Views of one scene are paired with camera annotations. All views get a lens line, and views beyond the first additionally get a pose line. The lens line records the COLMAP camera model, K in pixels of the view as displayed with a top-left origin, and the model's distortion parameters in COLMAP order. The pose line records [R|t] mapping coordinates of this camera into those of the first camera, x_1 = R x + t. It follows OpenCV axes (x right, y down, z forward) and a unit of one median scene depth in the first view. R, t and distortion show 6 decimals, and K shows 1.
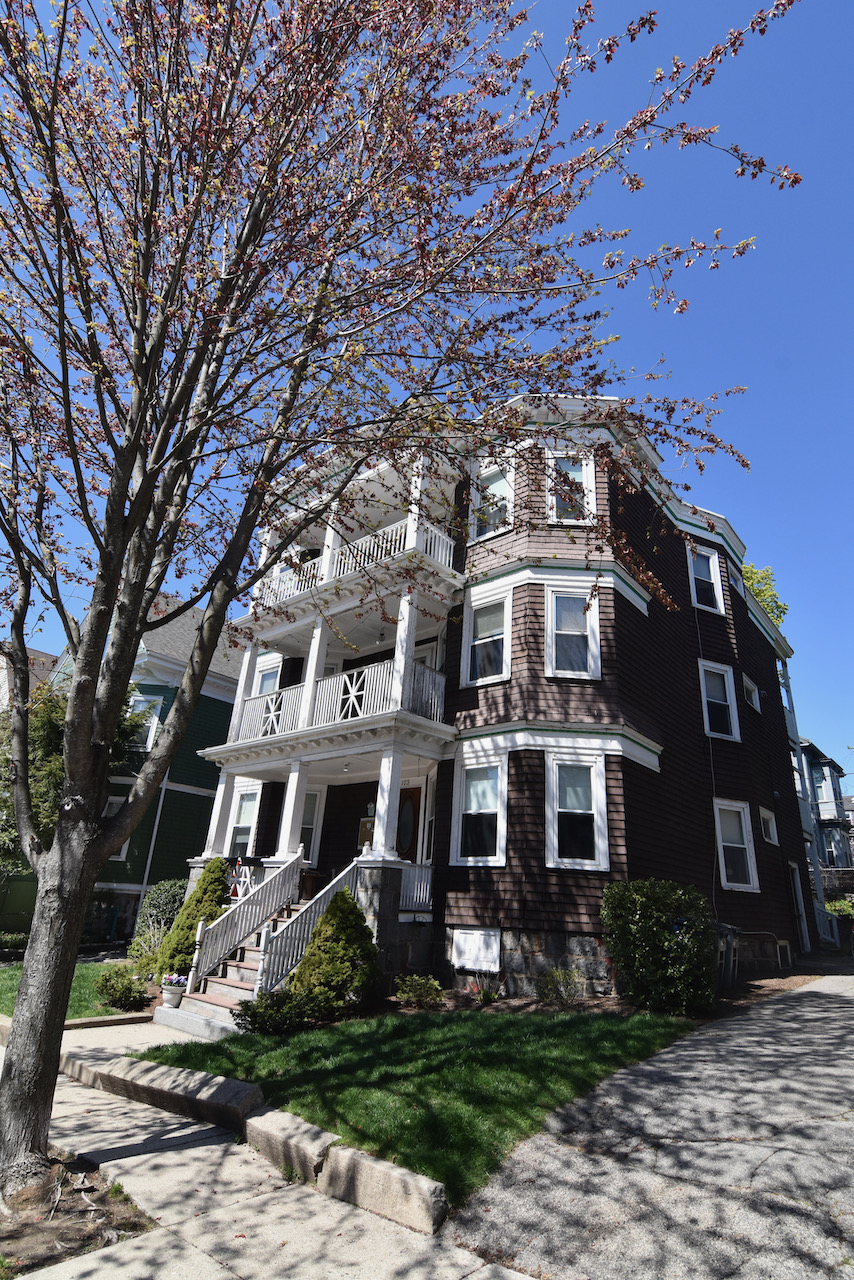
lens RADIAL K [[635.0, 0, 427.0], [0, 635.0, 640.0], [0, 0, 1]] dist [-0.005692, -0.010210]
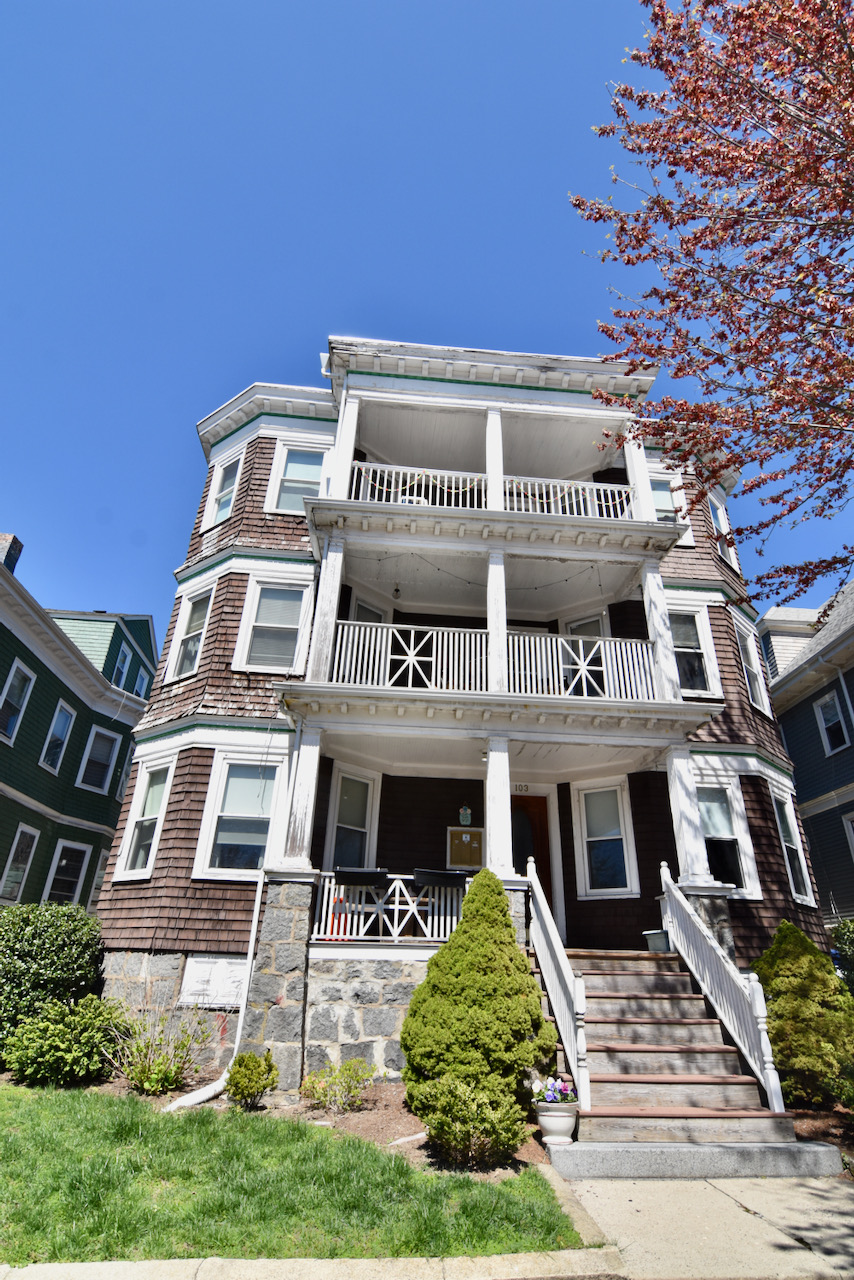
lens RADIAL K [[625.0, 0, 427.0], [0, 625.0, 640.0], [0, 0, 1]] dist [-0.001078, -0.000073]
pose [[0.723572, 0.275175, 0.633027, -0.661377], [-0.263168, 0.957806, -0.115544, 0.166377], [-0.638111, -0.082988, 0.765459, 0.471292]]
